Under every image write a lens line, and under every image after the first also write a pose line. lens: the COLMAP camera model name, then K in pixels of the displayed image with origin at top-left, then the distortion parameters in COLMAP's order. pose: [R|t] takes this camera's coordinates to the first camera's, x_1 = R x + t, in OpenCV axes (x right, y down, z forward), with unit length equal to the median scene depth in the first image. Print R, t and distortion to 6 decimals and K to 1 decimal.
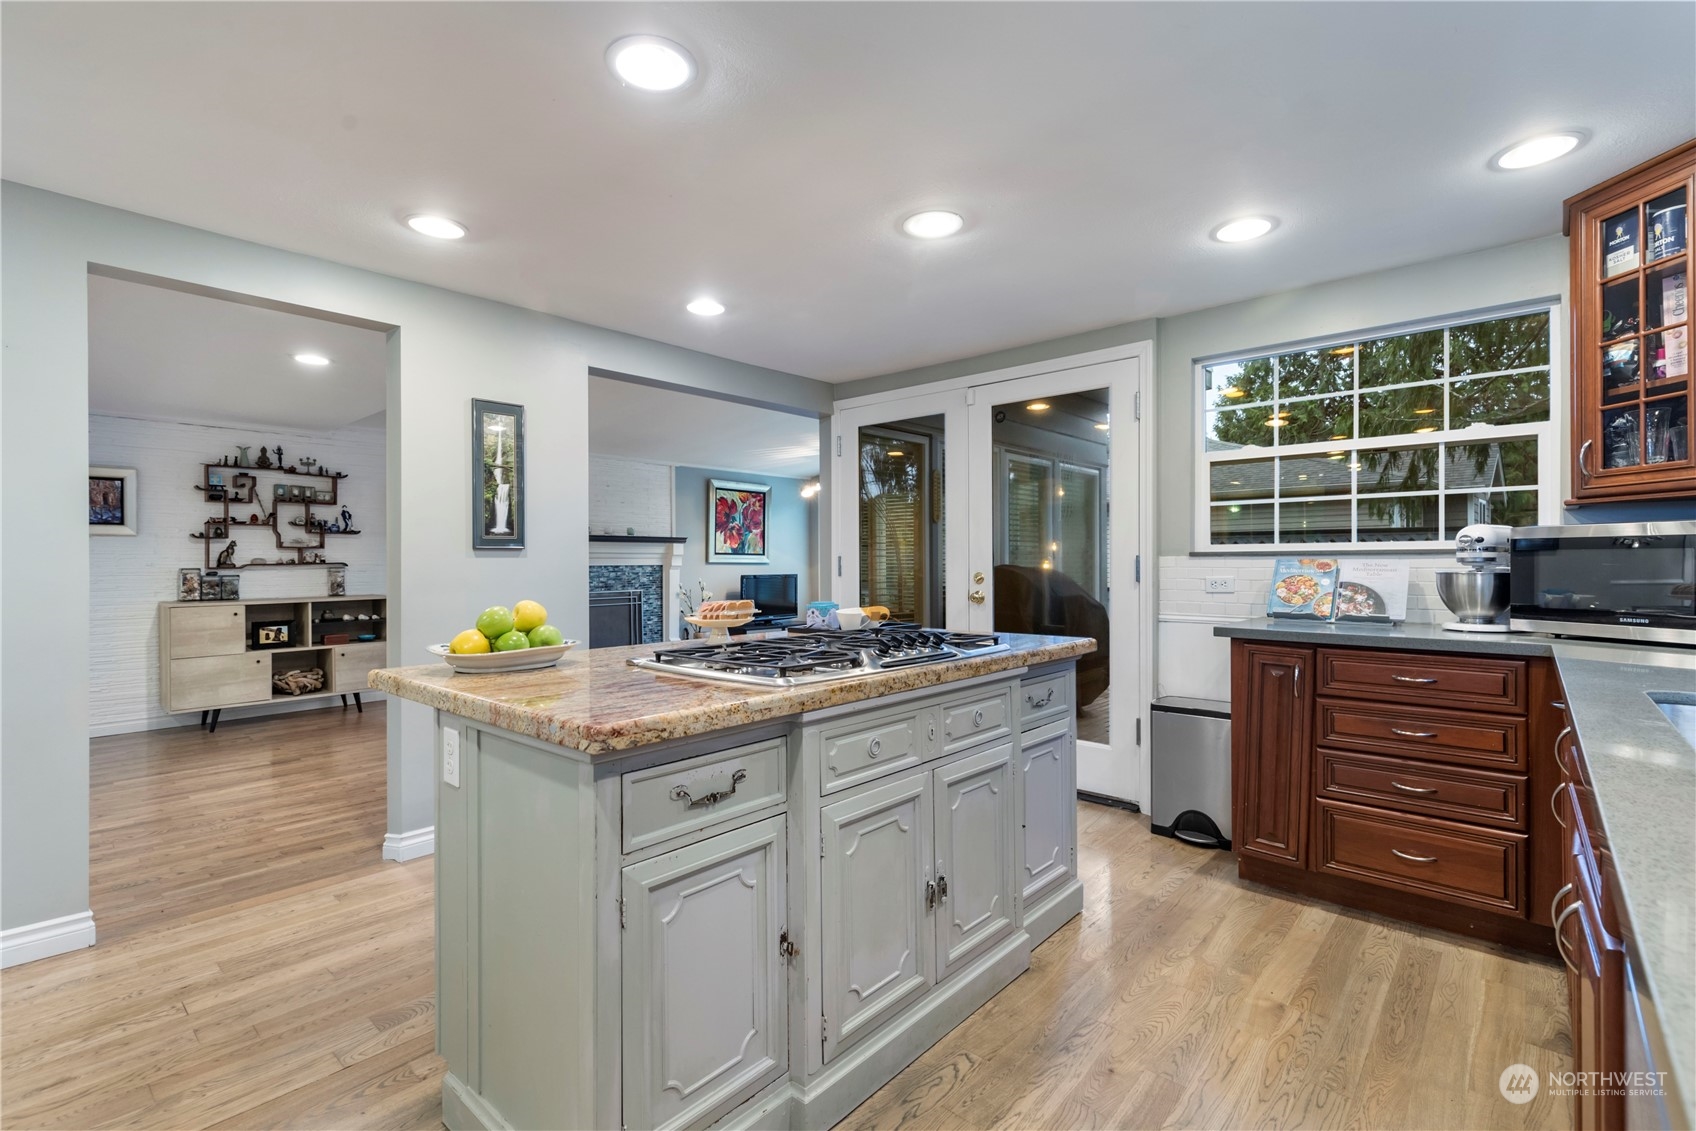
lens RADIAL K [[767.5, 0, 842.2], [0, 767.5, 569.4], [0, 0, 1]] dist [0.008232, -0.000170]
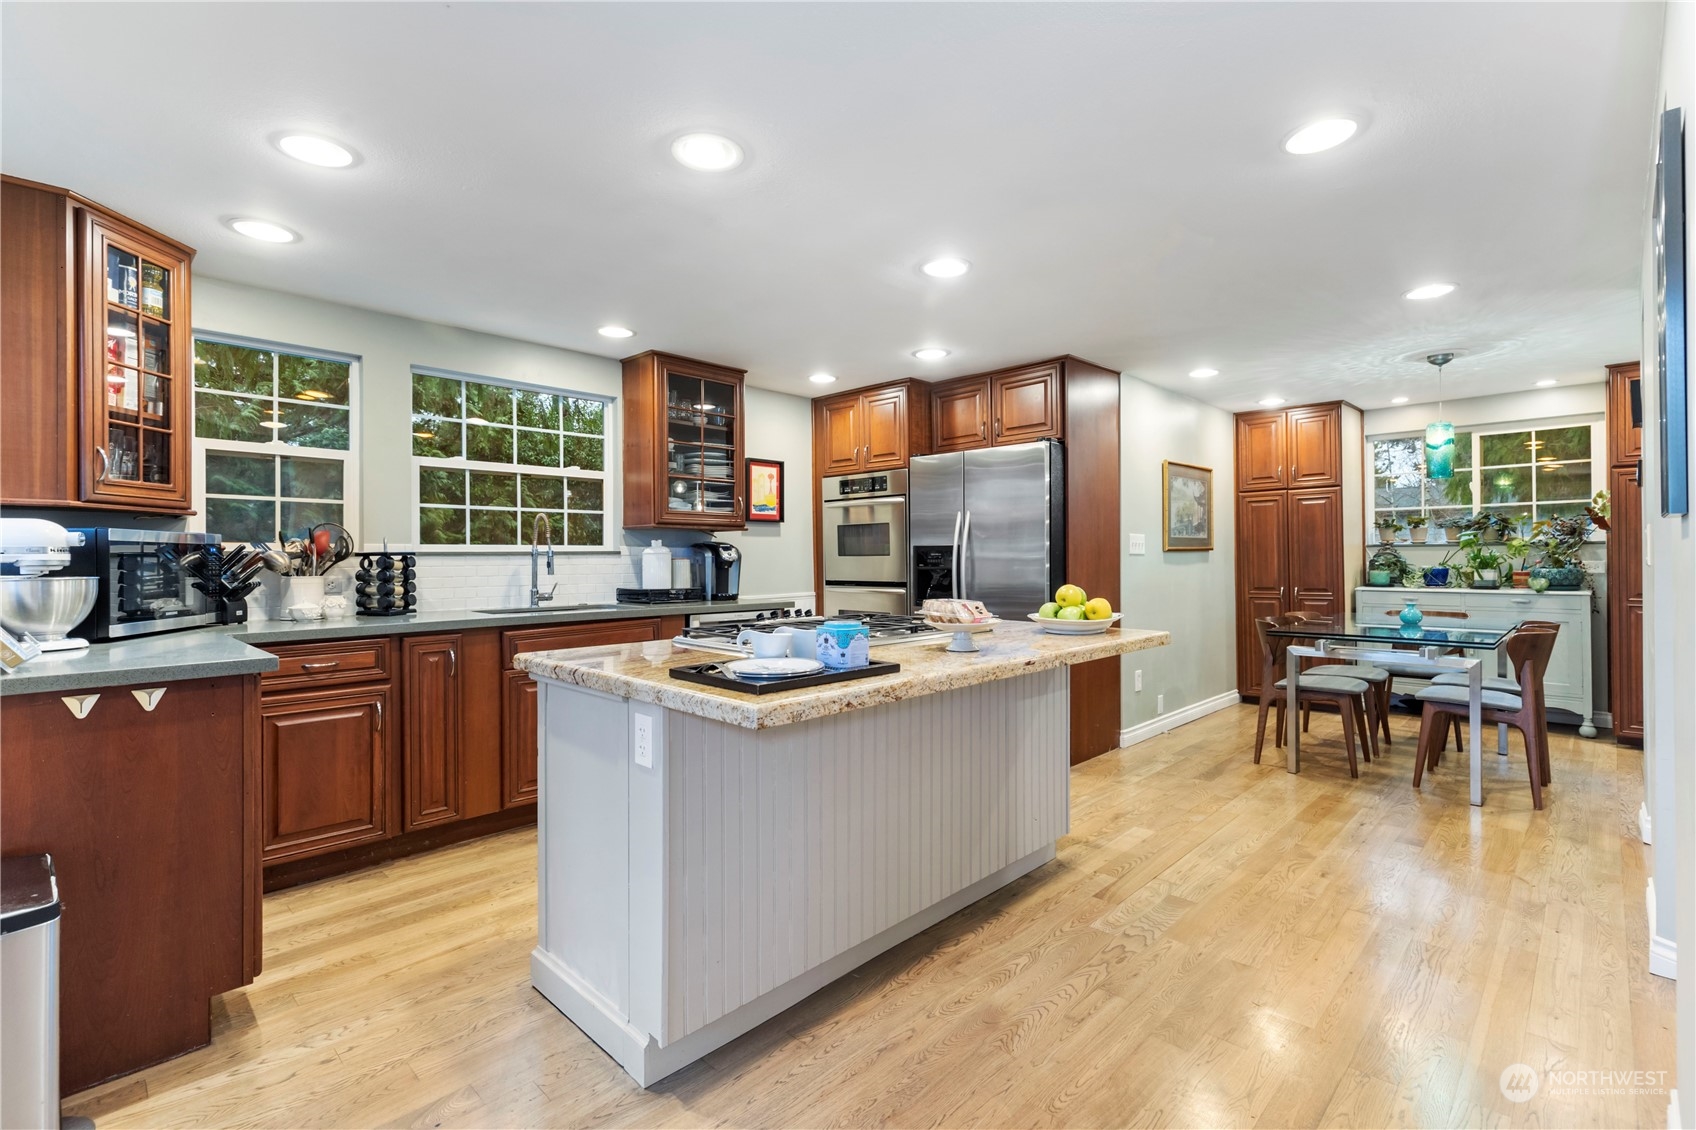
lens RADIAL K [[767.5, 0, 844.0], [0, 767.5, 553.6], [0, 0, 1]] dist [0.008232, -0.000170]
pose [[-0.999034, 0.010126, 0.042764, -0.026059], [0.010207, 0.999947, 0.001675, -0.006615], [-0.042745, 0.002110, -0.999084, 0.784501]]
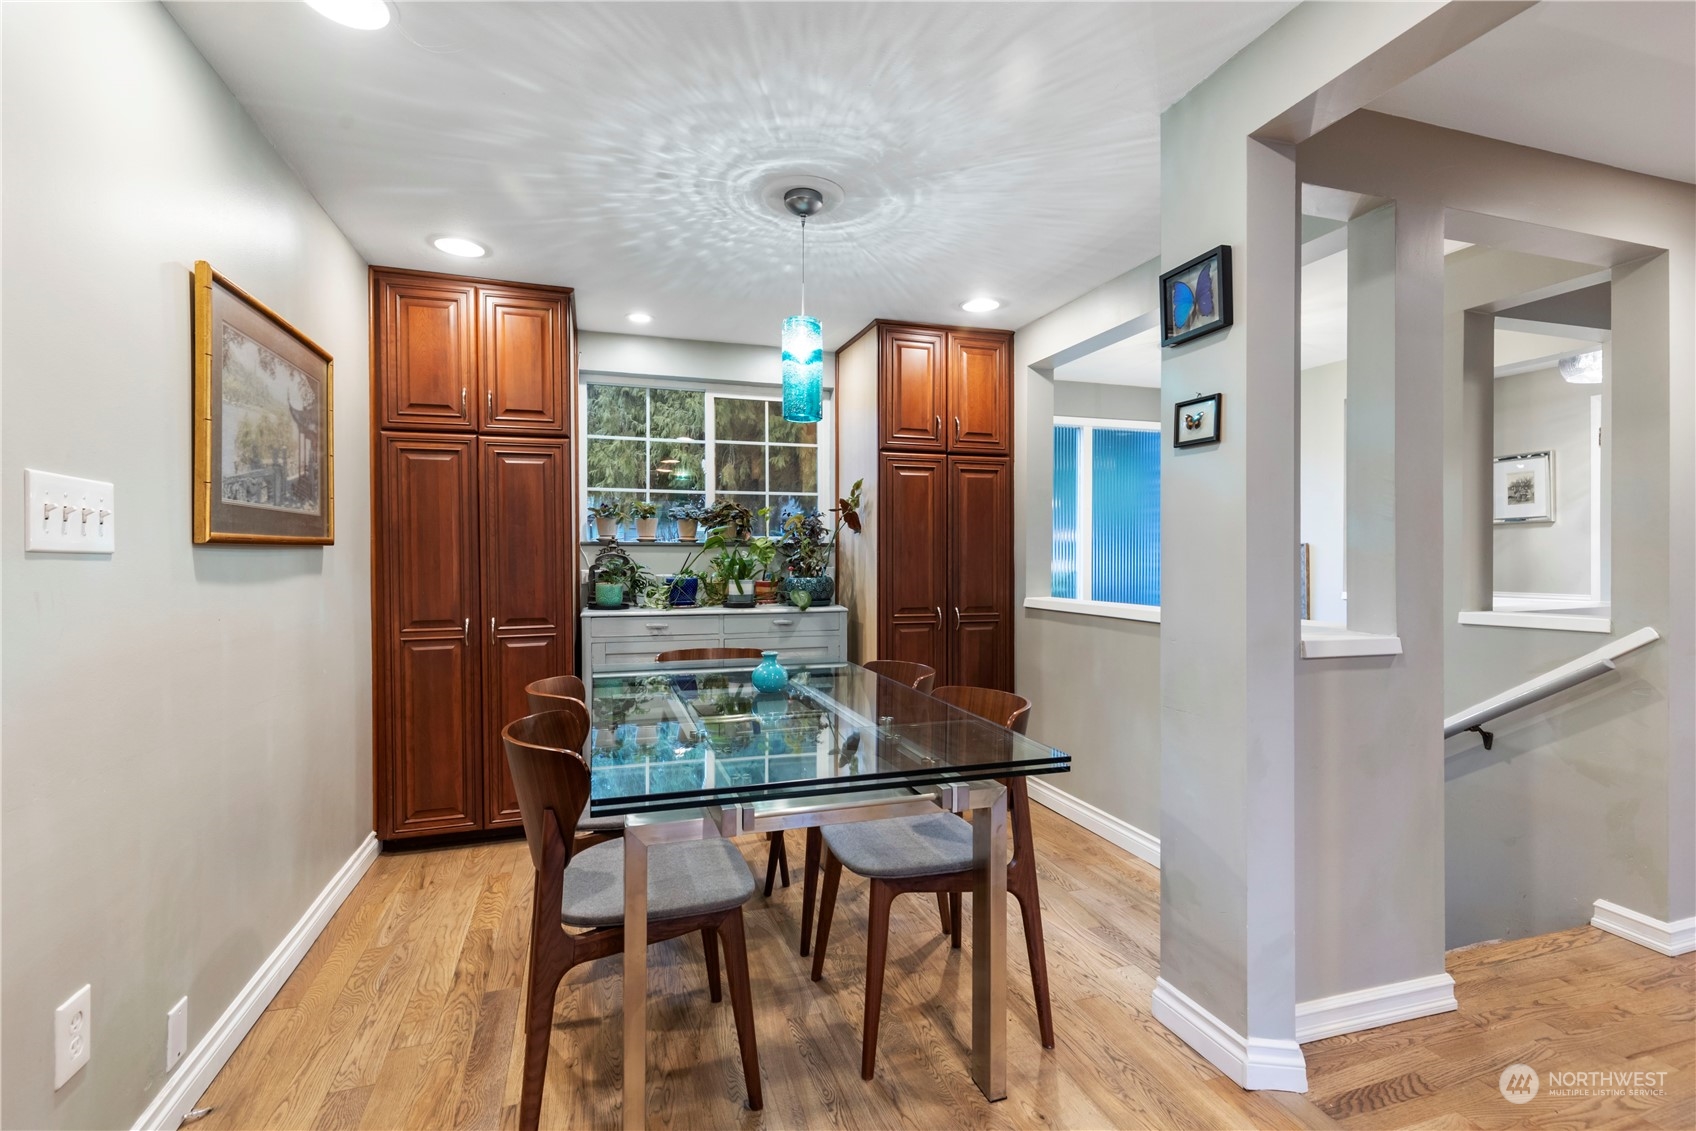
lens RADIAL K [[767.5, 0, 848.5], [0, 767.5, 562.0], [0, 0, 1]] dist [0.008232, -0.000170]
pose [[-0.491407, 0.008987, -0.870884, -0.222715], [-0.006492, 0.999881, 0.013982, -0.003158], [0.870906, 0.012524, -0.491291, 0.244583]]
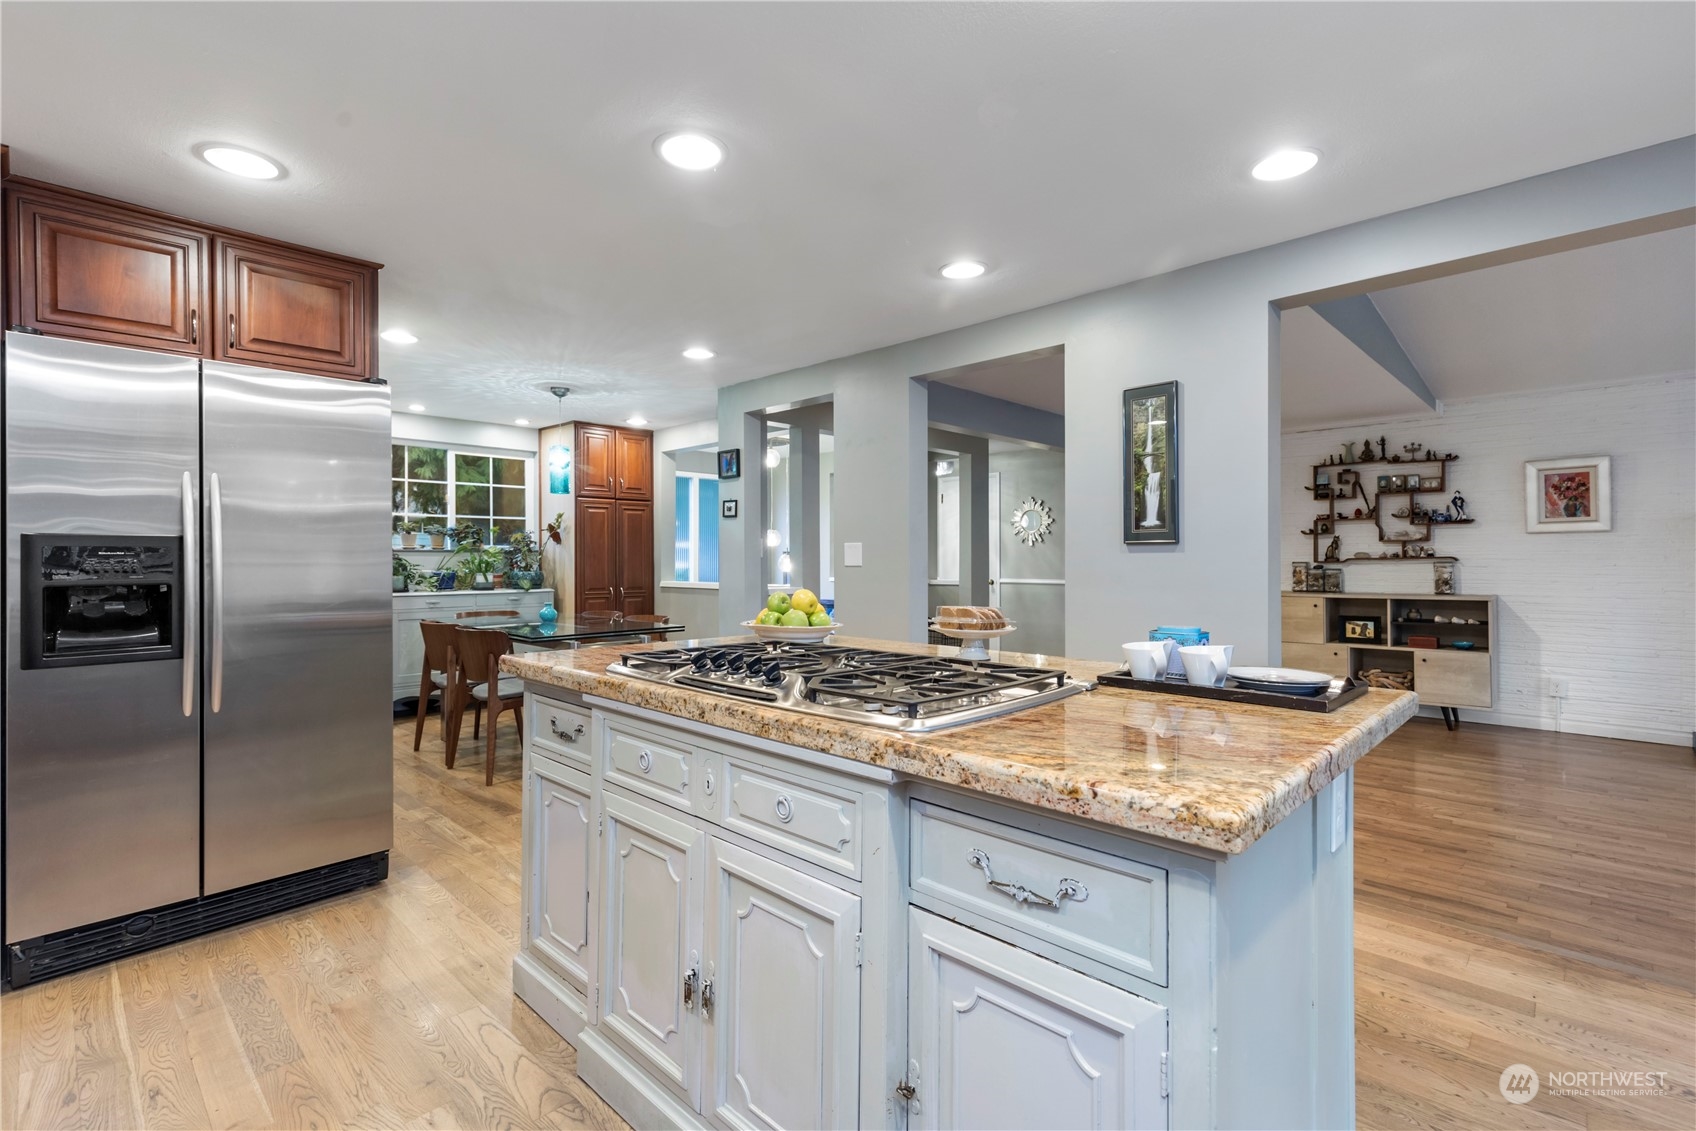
lens RADIAL K [[767.5, 0, 837.4], [0, 767.5, 559.1], [0, 0, 1]] dist [0.008232, -0.000170]
pose [[-0.039805, 0.003228, -0.999202, 0.275237], [-0.006918, 0.999970, 0.003506, -0.004512], [0.999184, 0.007052, -0.039782, 0.365653]]
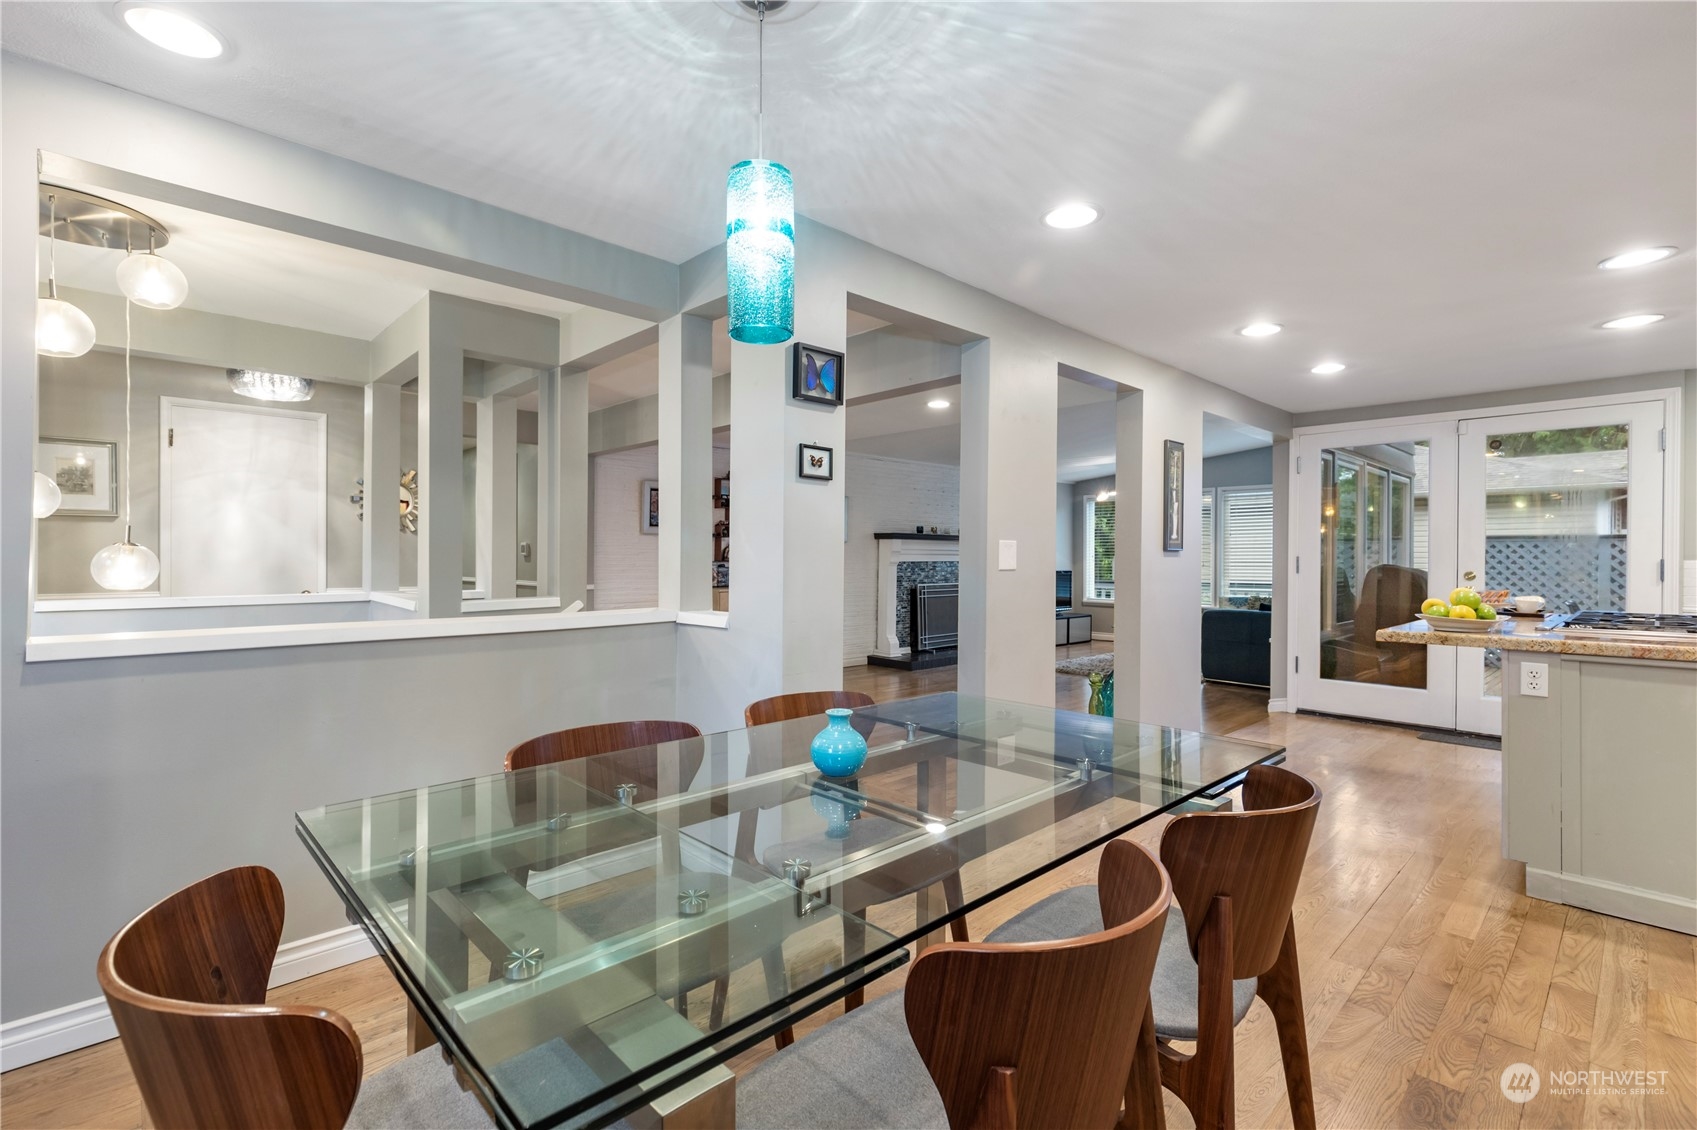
lens RADIAL K [[768.0, 0, 835.0], [0, 768.0, 565.2], [0, 0, 1]] dist [0.008232, -0.000170]
pose [[0.996790, 0.009154, -0.079539, -0.516736], [-0.009108, 0.999958, 0.000944, 0.001639], [0.079544, -0.000217, 0.996831, -0.219088]]
